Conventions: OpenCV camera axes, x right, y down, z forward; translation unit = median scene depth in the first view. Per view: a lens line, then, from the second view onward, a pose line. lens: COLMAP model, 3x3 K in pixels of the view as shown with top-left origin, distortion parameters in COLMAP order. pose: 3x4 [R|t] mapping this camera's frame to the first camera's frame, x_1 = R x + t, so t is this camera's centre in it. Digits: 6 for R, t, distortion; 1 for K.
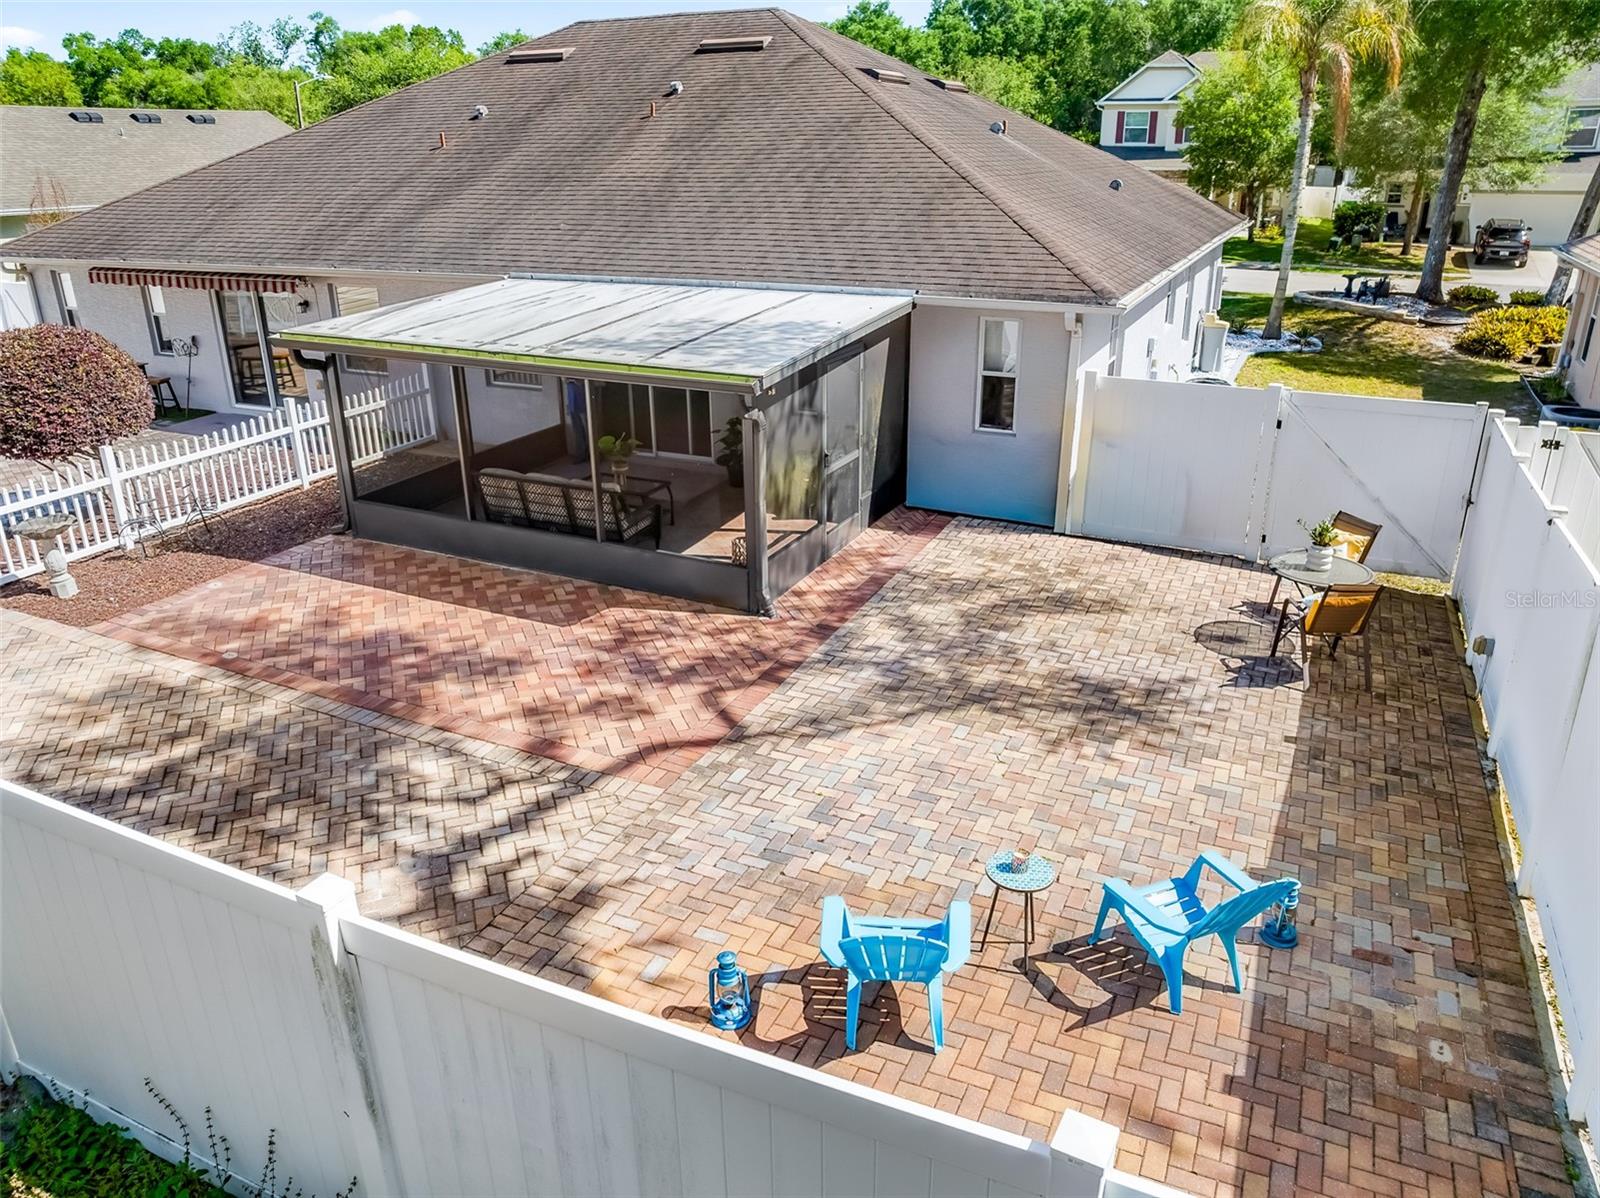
lens RADIAL K [[1136.2, 0, 825.7], [0, 1136.2, 570.1], [0, 0, 1]] dist [-0.024335, -0.004554]
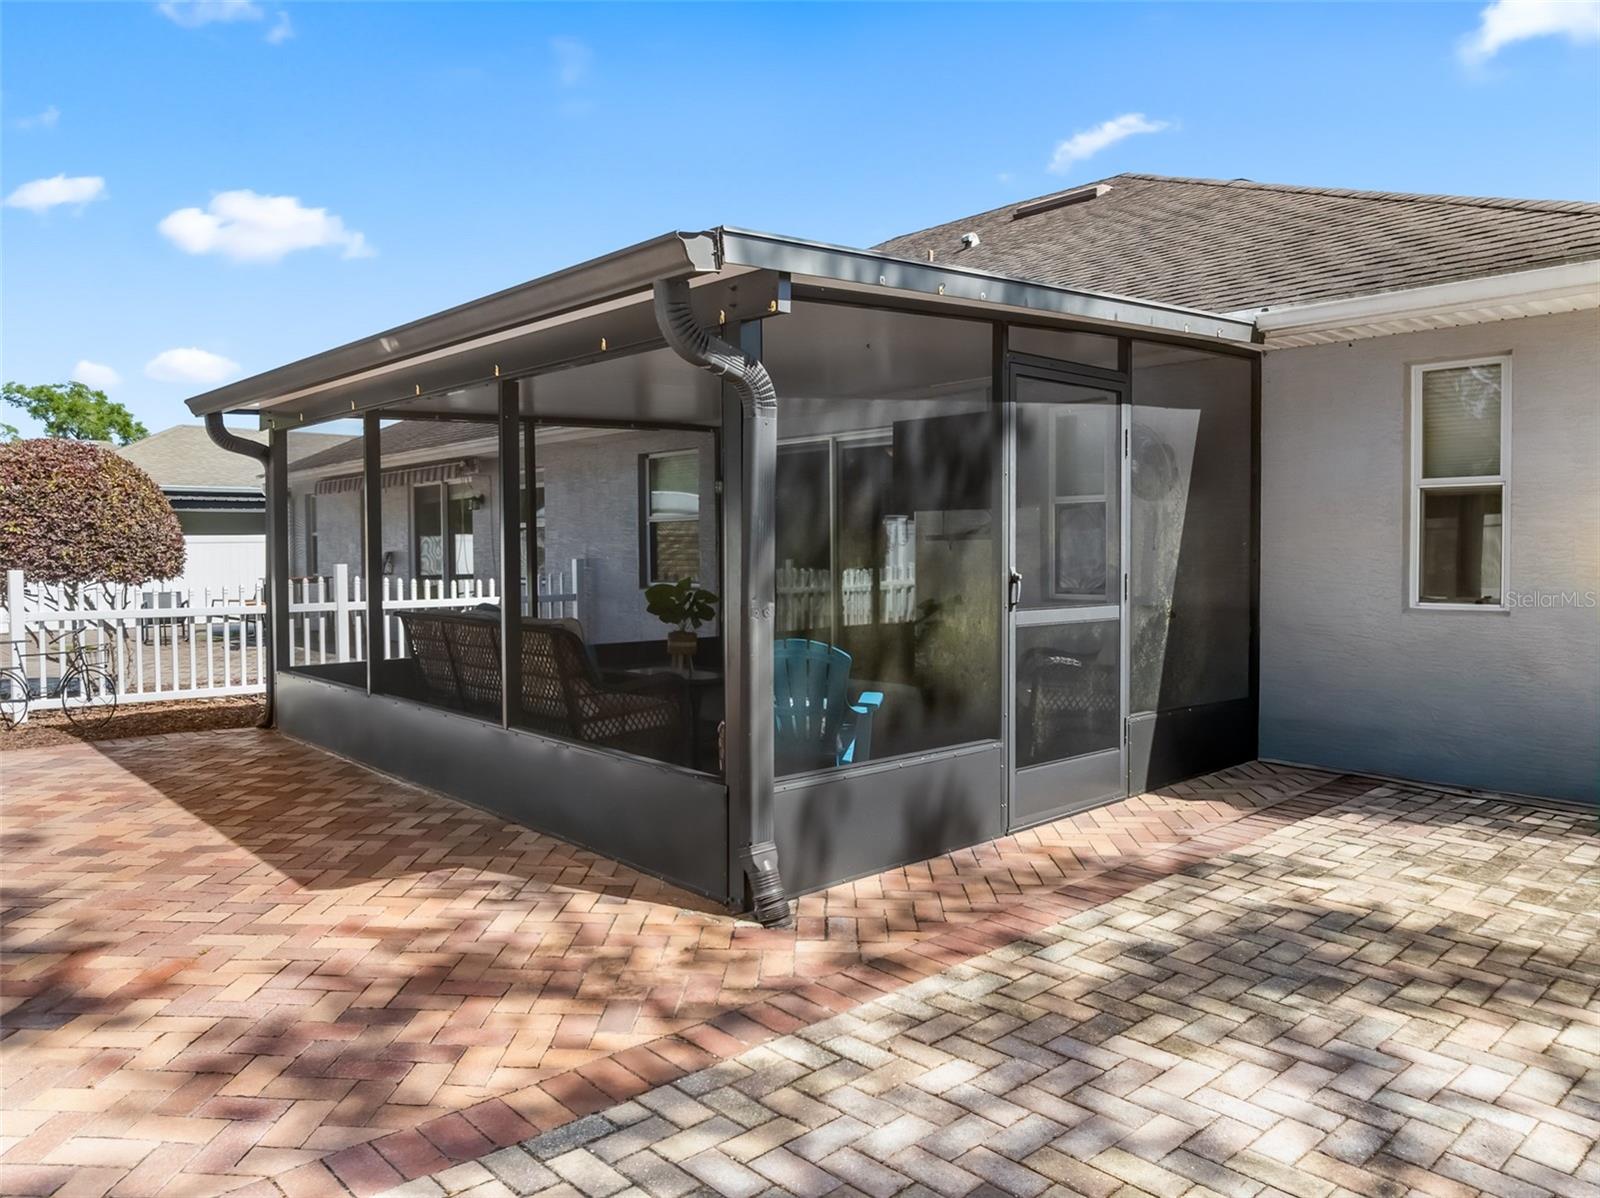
lens RADIAL K [[1113.7, 0, 830.4], [0, 1113.7, 593.9], [0, 0, 1]] dist [-0.026772, -0.003919]
pose [[0.926494, 0.013779, -0.376056, 0.088423], [-0.134197, 0.945723, -0.295970, 0.037222], [0.351567, 0.324681, 0.878056, 0.557348]]
